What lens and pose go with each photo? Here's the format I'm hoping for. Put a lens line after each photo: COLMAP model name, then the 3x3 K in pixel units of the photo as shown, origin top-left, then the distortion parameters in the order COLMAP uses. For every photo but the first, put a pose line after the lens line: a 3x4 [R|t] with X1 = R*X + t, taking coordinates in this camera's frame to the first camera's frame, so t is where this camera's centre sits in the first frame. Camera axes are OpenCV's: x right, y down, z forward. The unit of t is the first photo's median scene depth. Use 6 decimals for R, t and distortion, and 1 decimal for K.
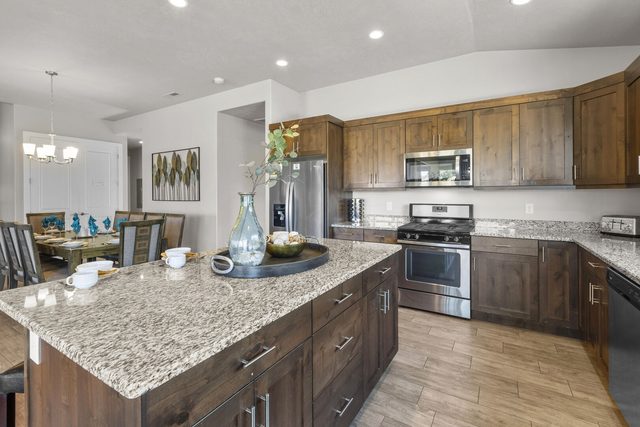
lens RADIAL K [[296.8, 0, 326.6], [0, 296.8, 194.1], [0, 0, 1]] dist [-0.001306, -0.000010]
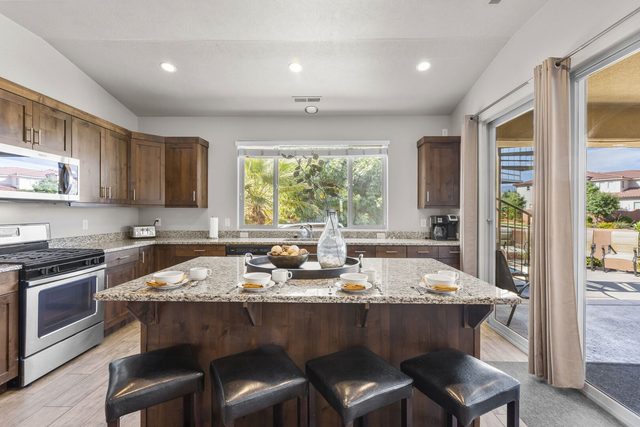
lens RADIAL K [[273.1, 0, 324.5], [0, 273.1, 213.3], [0, 0, 1]] dist [-0.000997, -0.000564]
pose [[-0.498537, -0.001710, 0.866867, -0.589742], [0.004830, 0.999977, 0.004750, 0.008323], [-0.866855, 0.006555, -0.498517, 0.756355]]
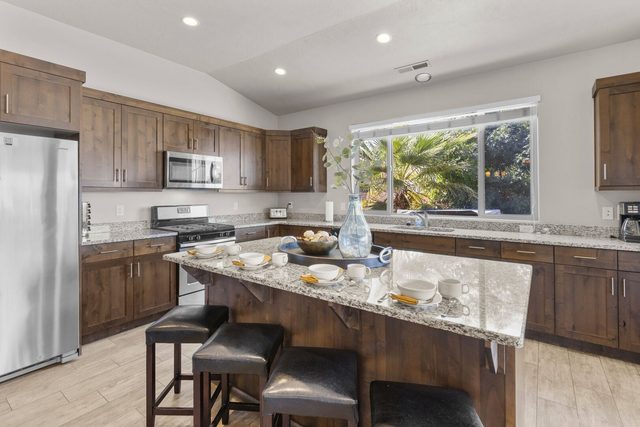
lens RADIAL K [[296.8, 0, 326.6], [0, 296.8, 194.1], [0, 0, 1]] dist [-0.001306, -0.000010]
pose [[0.076344, 0.006407, 0.997061, -0.666116], [0.006309, 0.999956, -0.006908, 0.005315], [-0.997062, 0.006818, 0.076301, 0.480891]]
